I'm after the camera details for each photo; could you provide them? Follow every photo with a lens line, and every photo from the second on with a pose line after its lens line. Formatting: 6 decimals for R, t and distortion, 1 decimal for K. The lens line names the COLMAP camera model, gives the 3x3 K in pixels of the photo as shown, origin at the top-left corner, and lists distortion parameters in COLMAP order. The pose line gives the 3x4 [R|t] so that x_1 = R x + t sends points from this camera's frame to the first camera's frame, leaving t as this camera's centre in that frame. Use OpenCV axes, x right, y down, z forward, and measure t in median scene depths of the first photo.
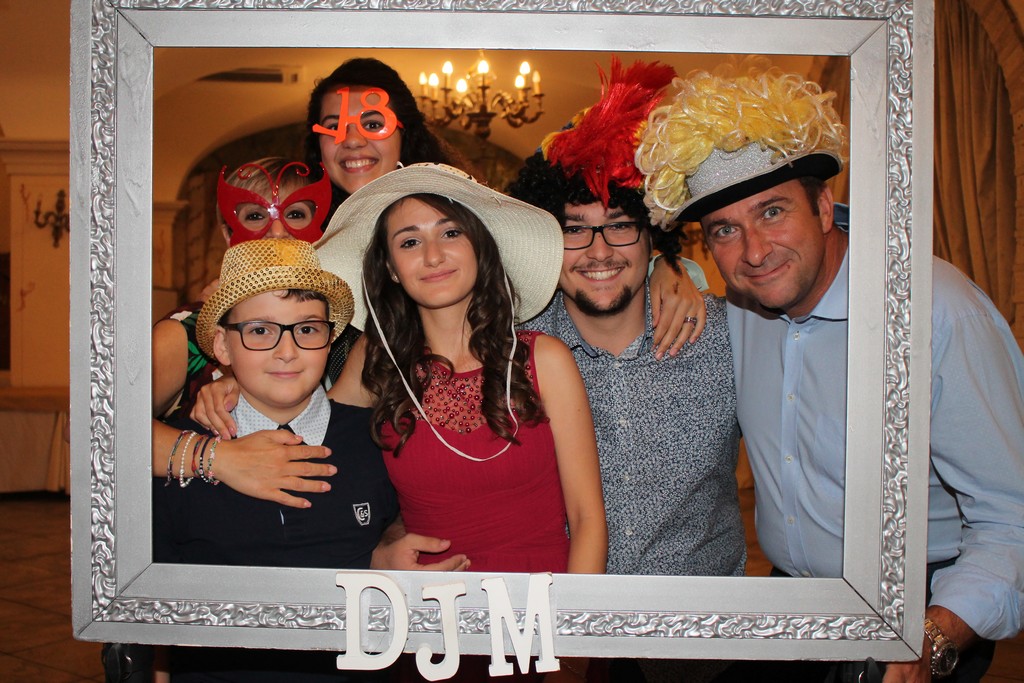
lens RADIAL K [[1198.8, 0, 470.3], [0, 1198.8, 335.8], [0, 0, 1]] dist [-0.064377, 0.025472]
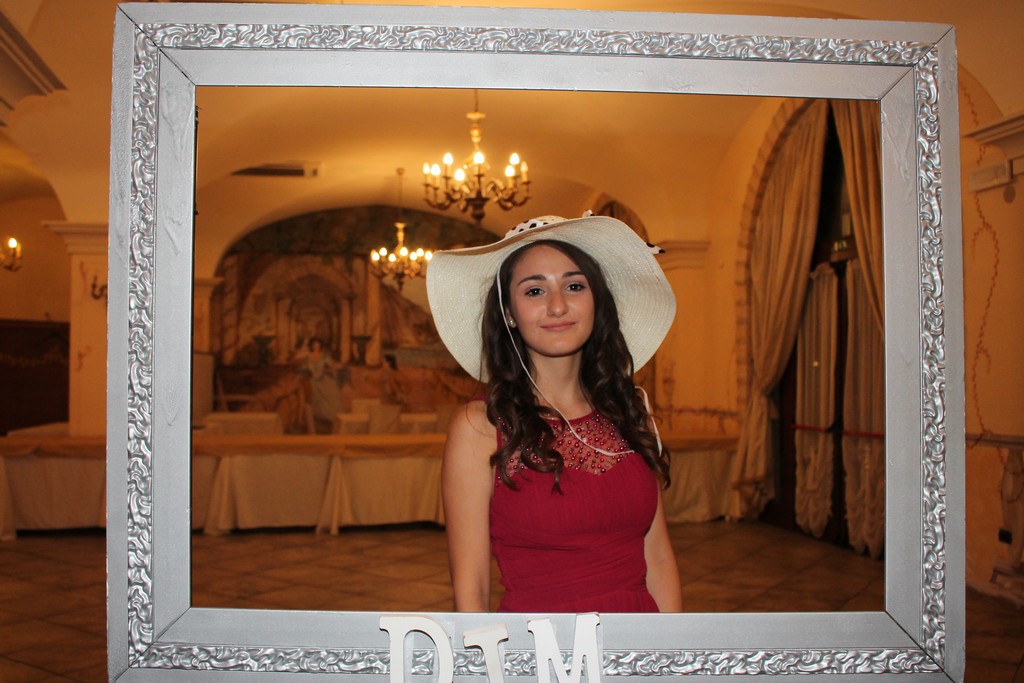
lens RADIAL K [[1017.9, 0, 512.0], [0, 1017.9, 341.5], [0, 0, 1]] dist [-0.137865, 0.171300]
pose [[0.998817, -0.003894, 0.048477, -0.042438], [0.006301, 0.998749, -0.049598, 0.014955], [-0.048223, 0.049845, 0.997592, 0.159628]]
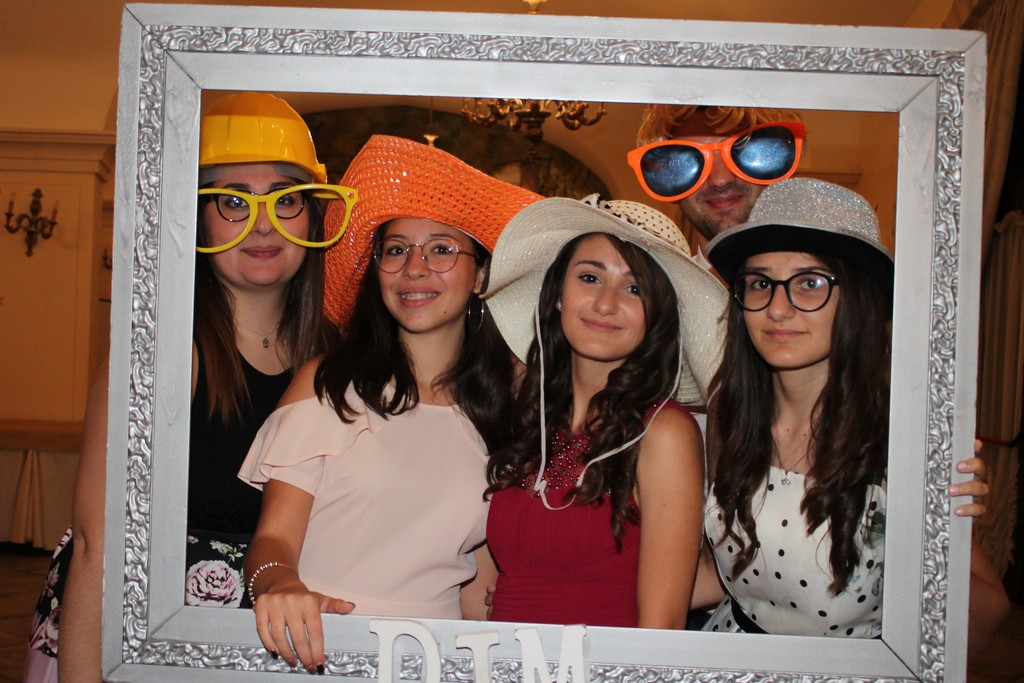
lens RADIAL K [[1441.9, 0, 481.9], [0, 1441.9, 338.9], [0, 0, 1]] dist [-0.031859, 0.032026]
pose [[0.999451, 0.023782, -0.023066, 0.003371], [-0.024272, 0.999480, -0.021226, -0.012230], [0.022549, 0.021774, 0.999509, -0.203902]]
